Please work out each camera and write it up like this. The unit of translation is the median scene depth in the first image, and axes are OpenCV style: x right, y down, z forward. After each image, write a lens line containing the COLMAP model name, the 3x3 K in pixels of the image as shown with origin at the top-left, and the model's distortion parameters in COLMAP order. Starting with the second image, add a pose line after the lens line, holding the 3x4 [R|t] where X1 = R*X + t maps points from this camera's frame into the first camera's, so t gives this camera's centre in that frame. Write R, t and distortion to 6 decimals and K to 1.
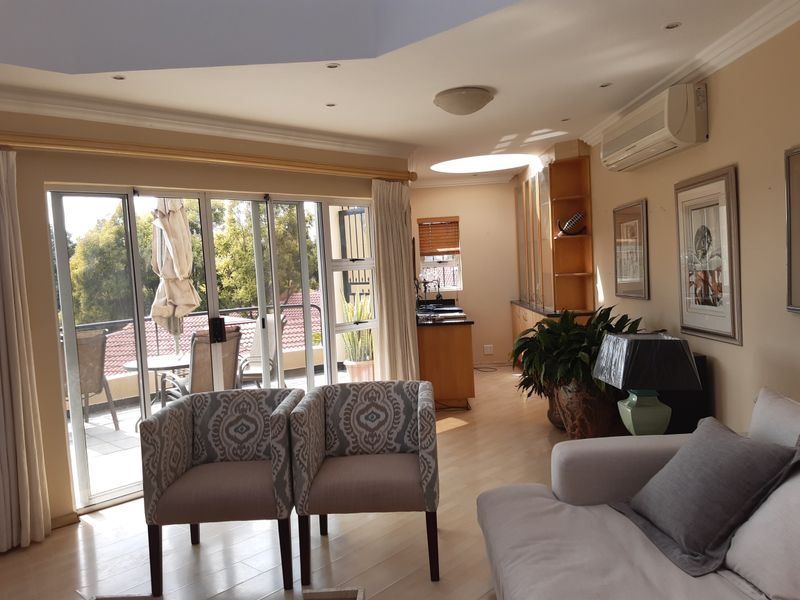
lens RADIAL K [[611.8, 0, 374.6], [0, 611.8, 300.5], [0, 0, 1]] dist [-0.000002, 0.000842]
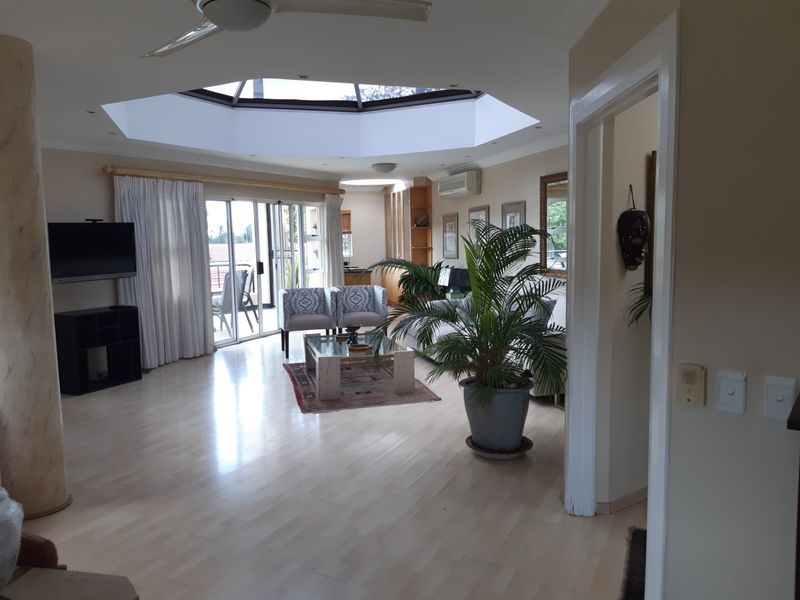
lens RADIAL K [[611.8, 0, 374.6], [0, 611.8, 300.5], [0, 0, 1]] dist [-0.000002, 0.000842]
pose [[0.959117, 0.007996, 0.282898, -0.440330], [-0.018159, 0.999280, 0.033319, 0.077275], [-0.282428, -0.037093, 0.958571, -0.987666]]
